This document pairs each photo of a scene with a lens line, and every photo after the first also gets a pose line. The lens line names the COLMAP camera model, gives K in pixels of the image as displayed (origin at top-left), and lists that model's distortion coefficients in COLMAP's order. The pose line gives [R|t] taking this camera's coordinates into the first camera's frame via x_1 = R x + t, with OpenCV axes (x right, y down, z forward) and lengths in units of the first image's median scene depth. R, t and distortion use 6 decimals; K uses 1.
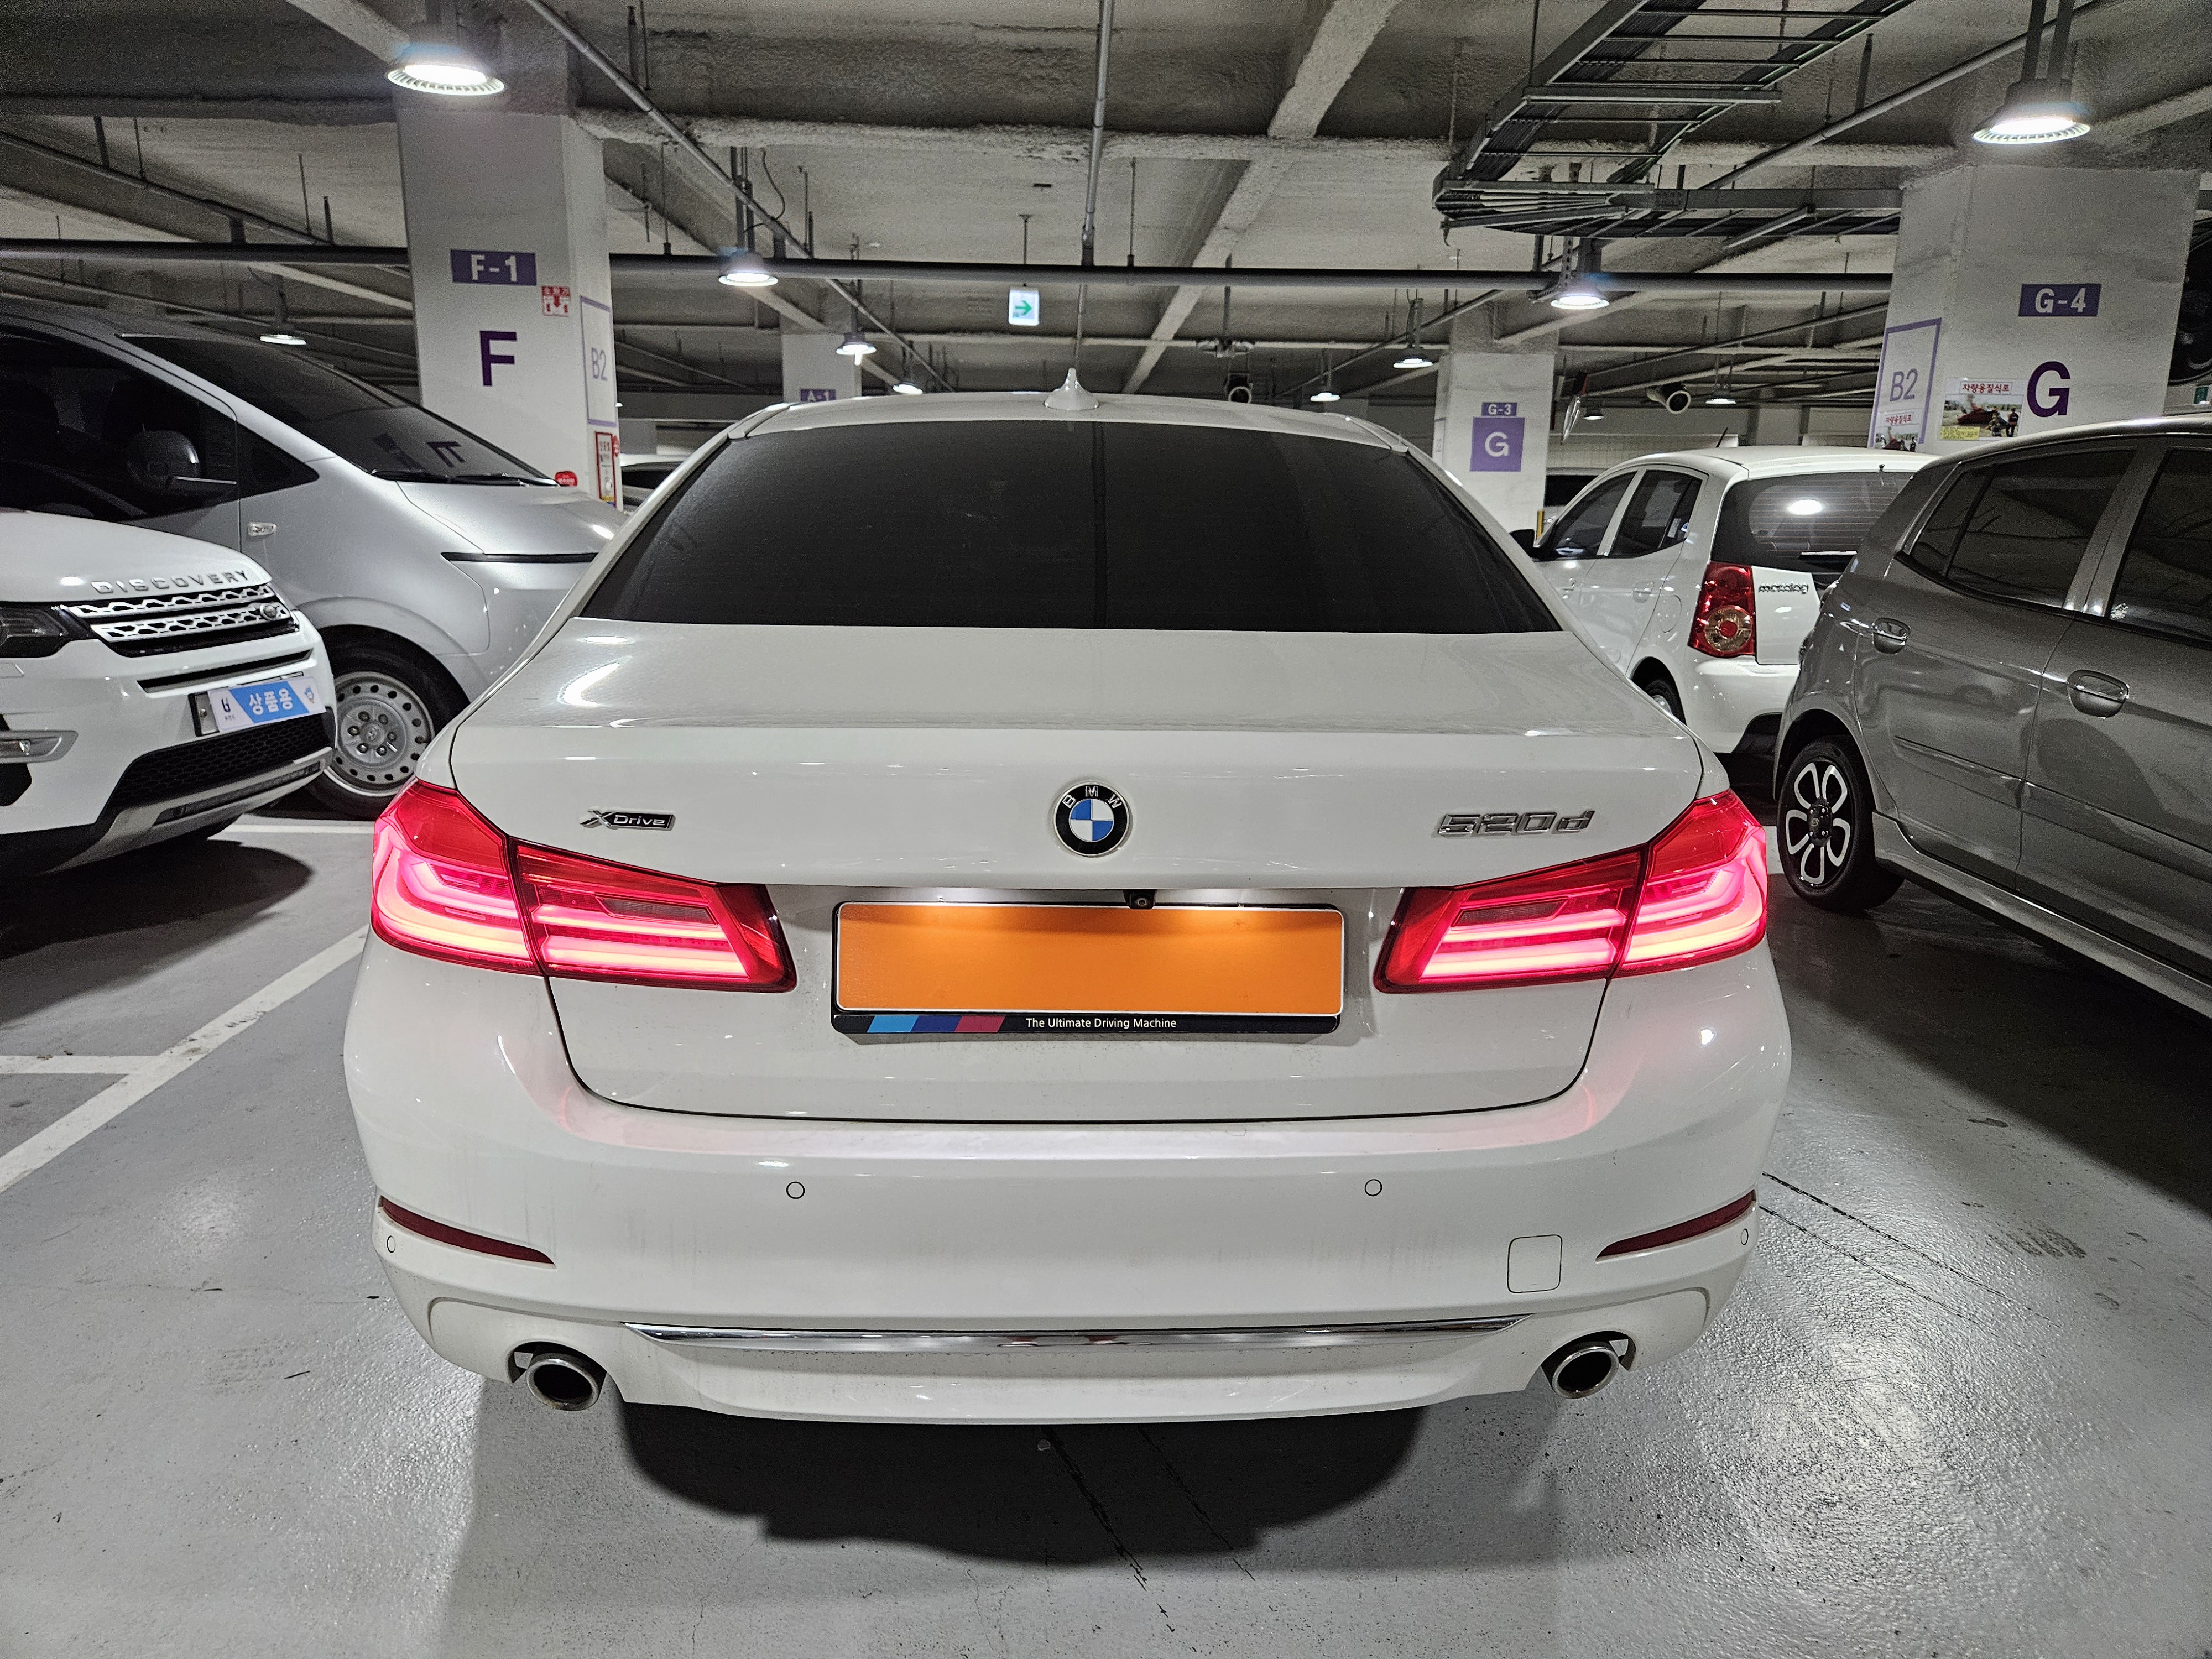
lens RADIAL K [[1485.2, 0, 1111.7], [0, 1485.2, 827.7], [0, 0, 1]] dist [0.073125, -0.056397]
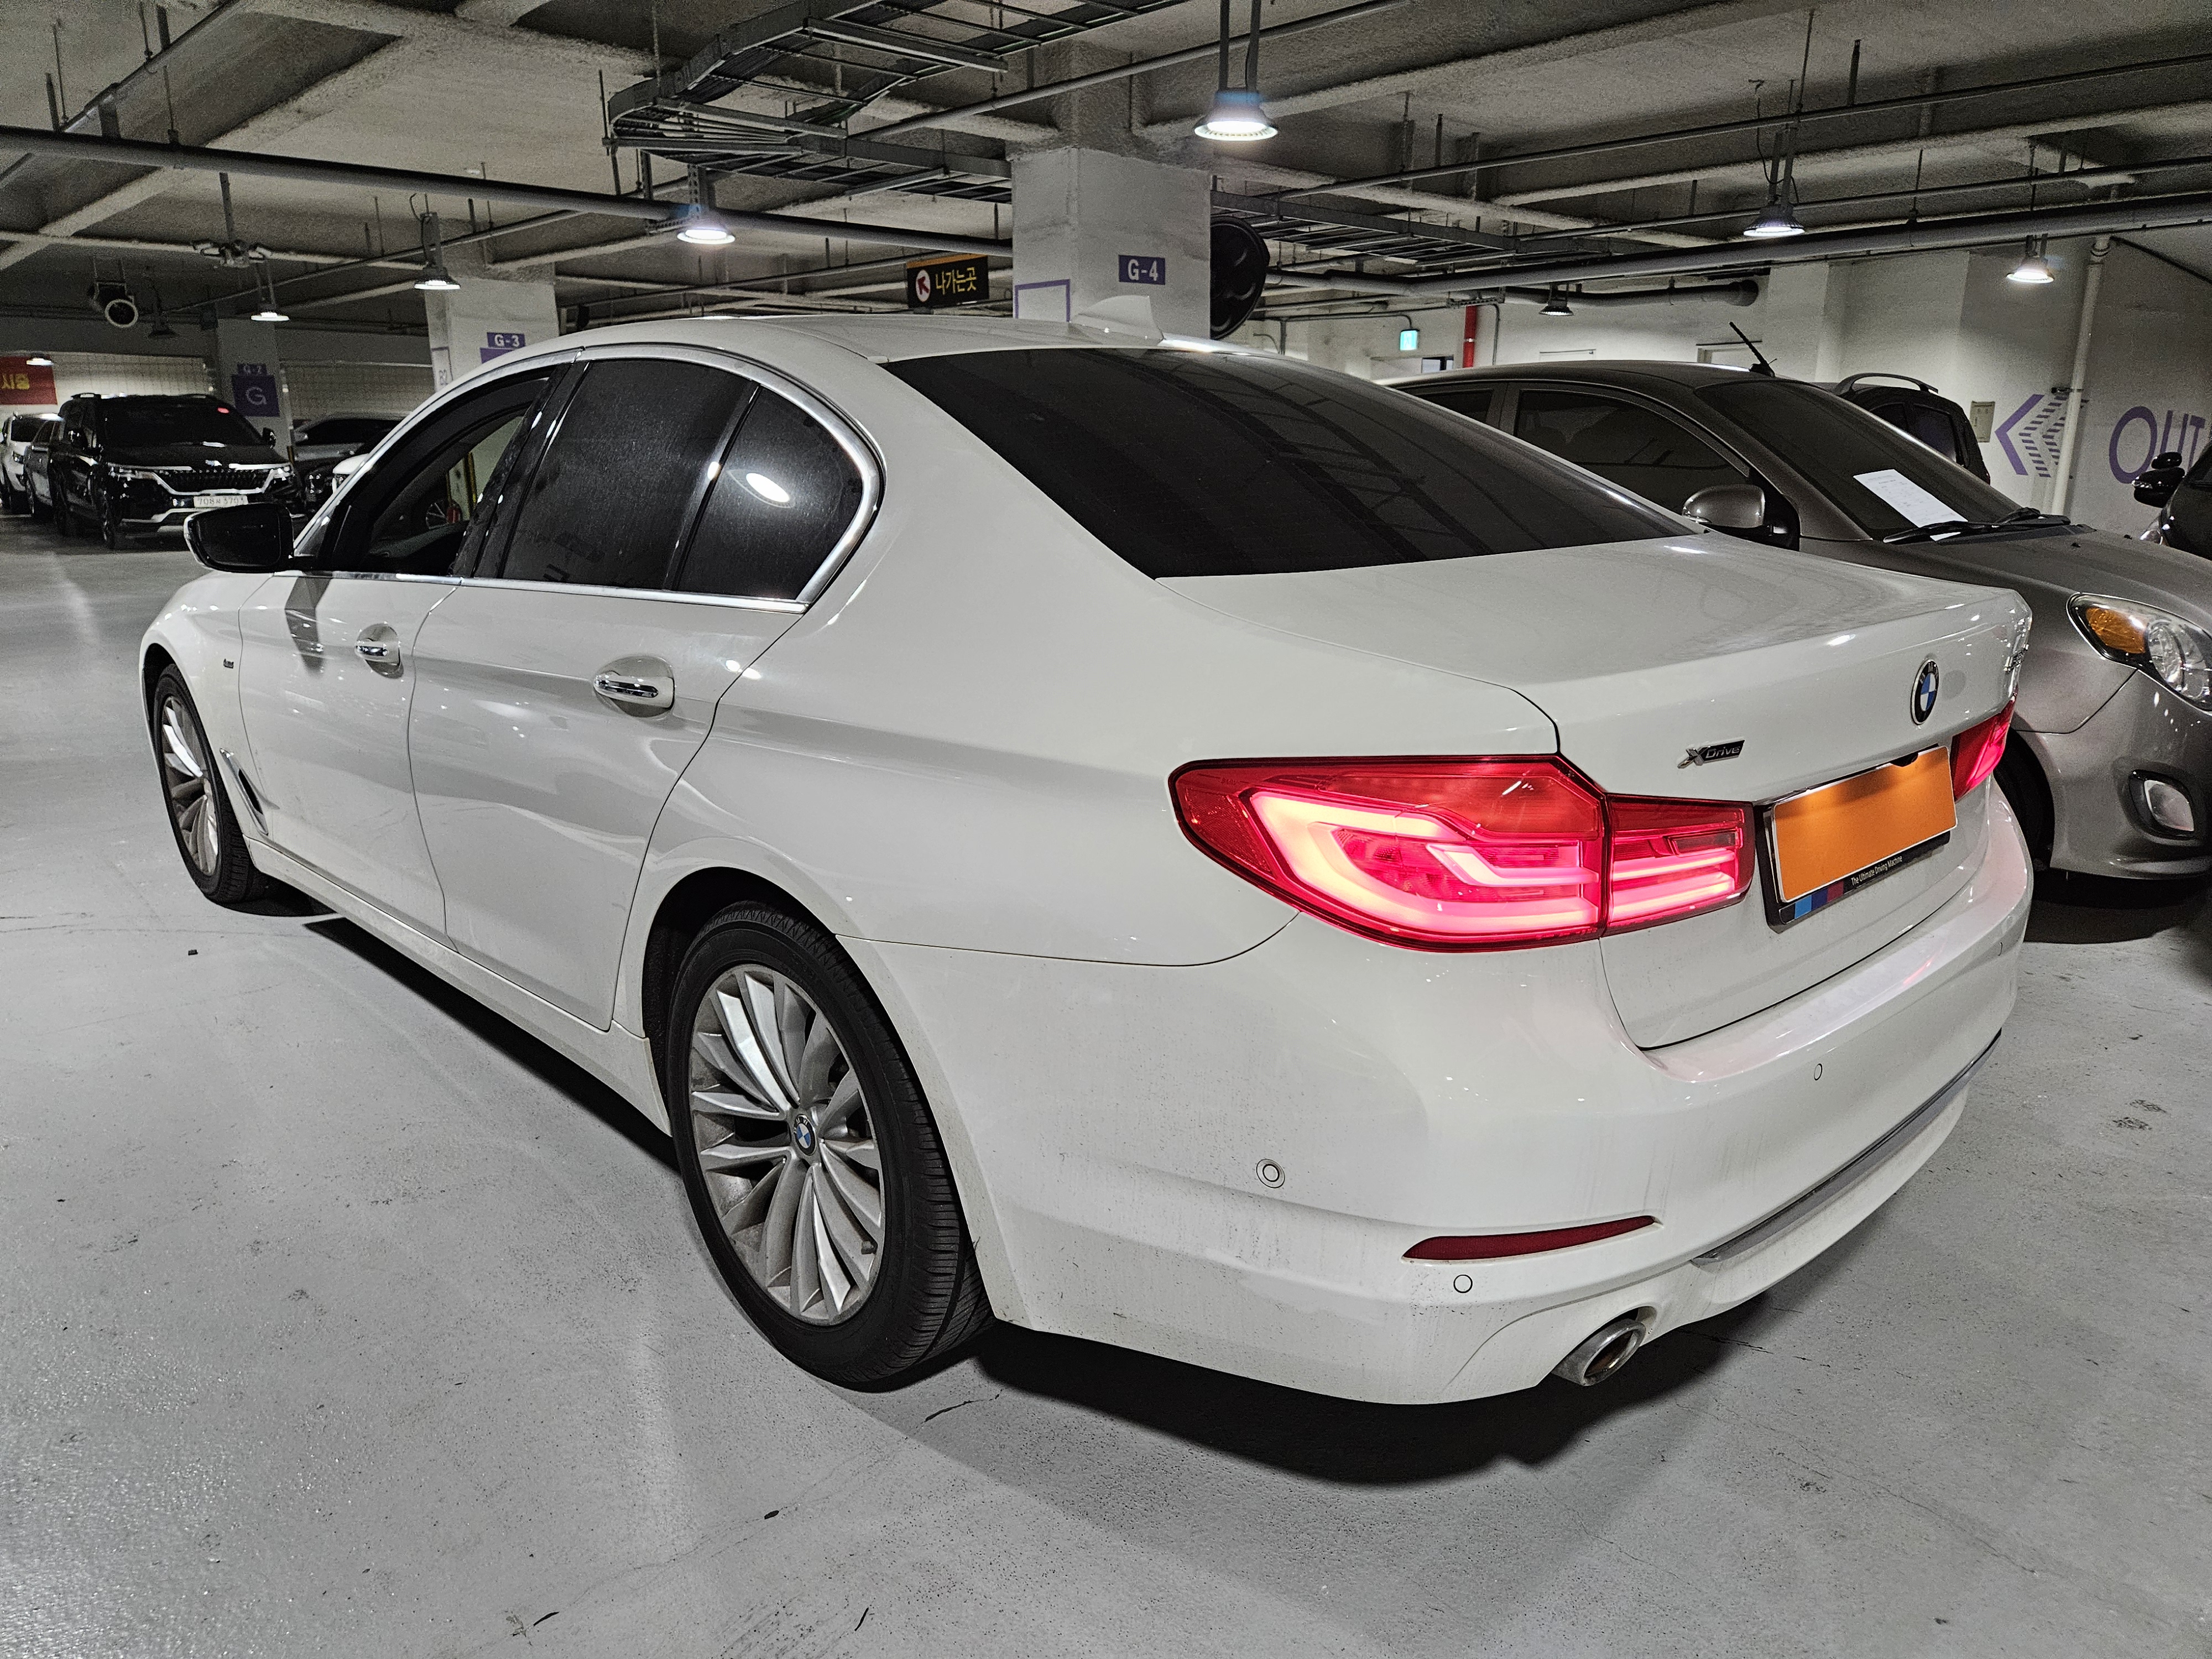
lens RADIAL K [[1485.2, 0, 1111.7], [0, 1485.2, 827.7], [0, 0, 1]] dist [0.073125, -0.056397]
pose [[0.754272, -0.180218, 0.631344, -0.238320], [0.155877, 0.983251, 0.094442, -0.021414], [-0.637790, 0.027177, 0.769731, 0.092768]]
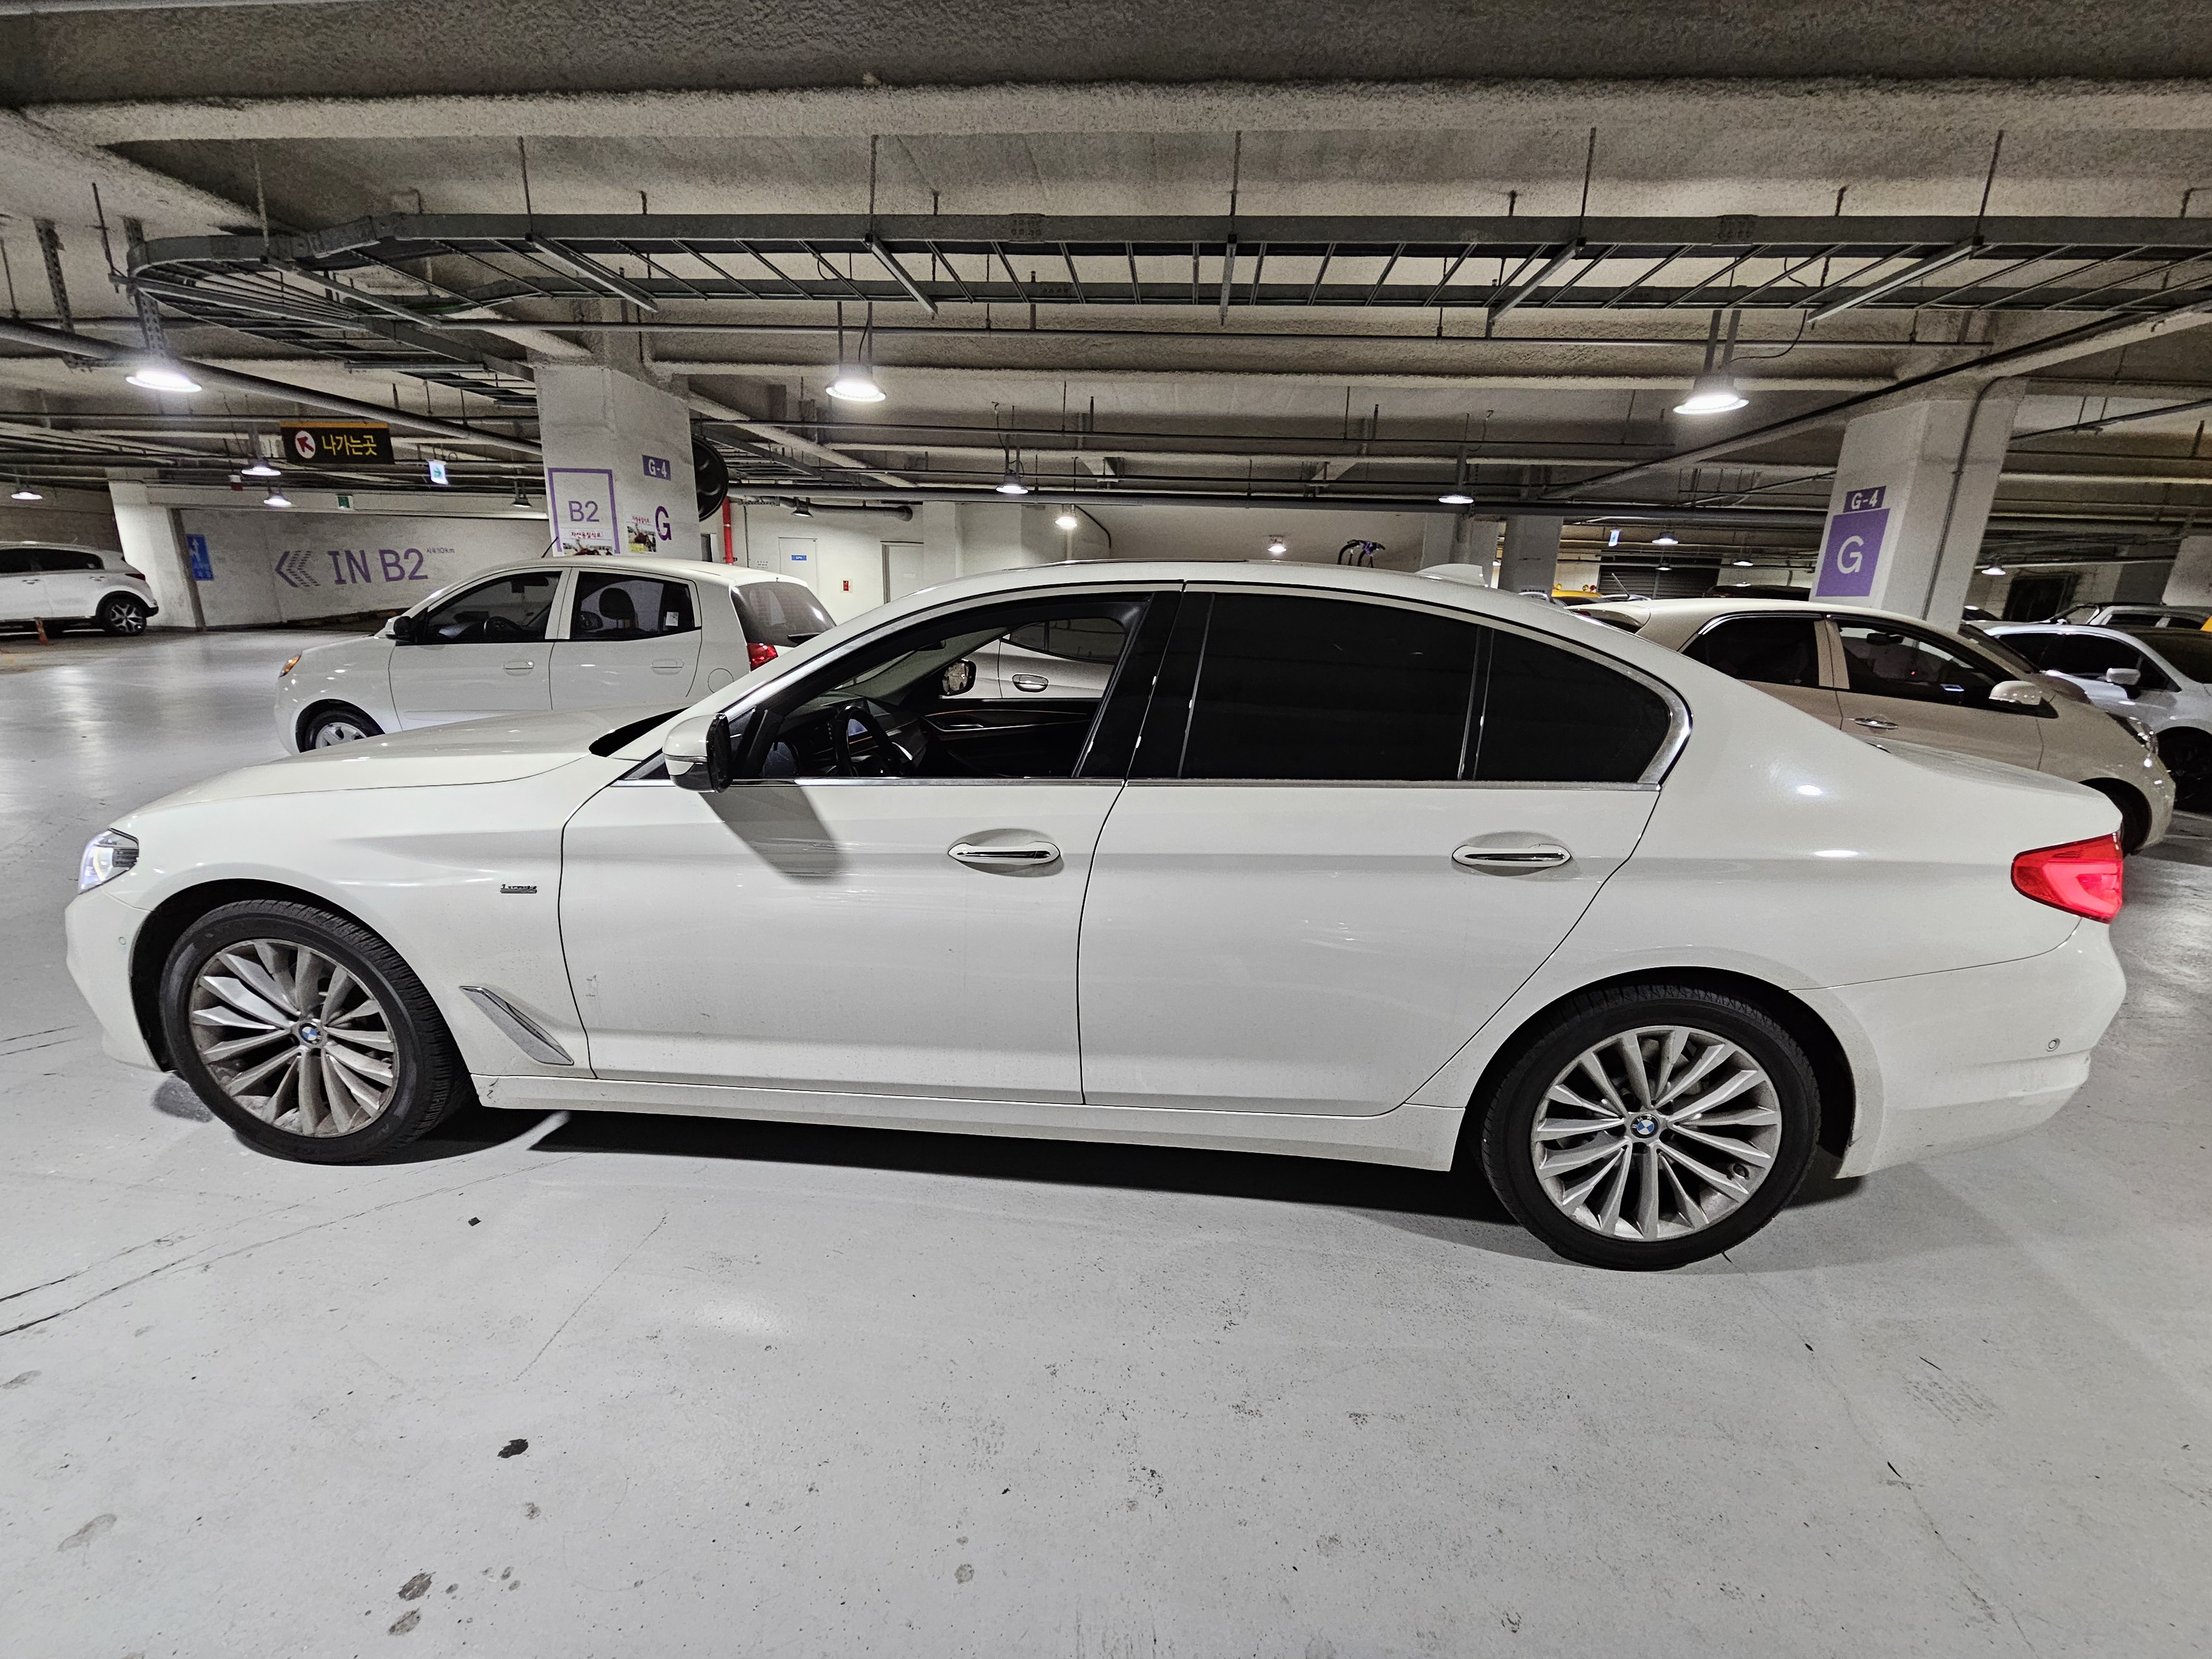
lens RADIAL K [[911.3, 0, 1104.3], [0, 911.3, 838.9], [0, 0, 1]] dist [0.006650, -0.004292]
pose [[0.120522, -0.265412, 0.956572, -0.356251], [0.186395, 0.952508, 0.240800, -0.112767], [-0.975055, 0.149278, 0.164270, 0.423693]]
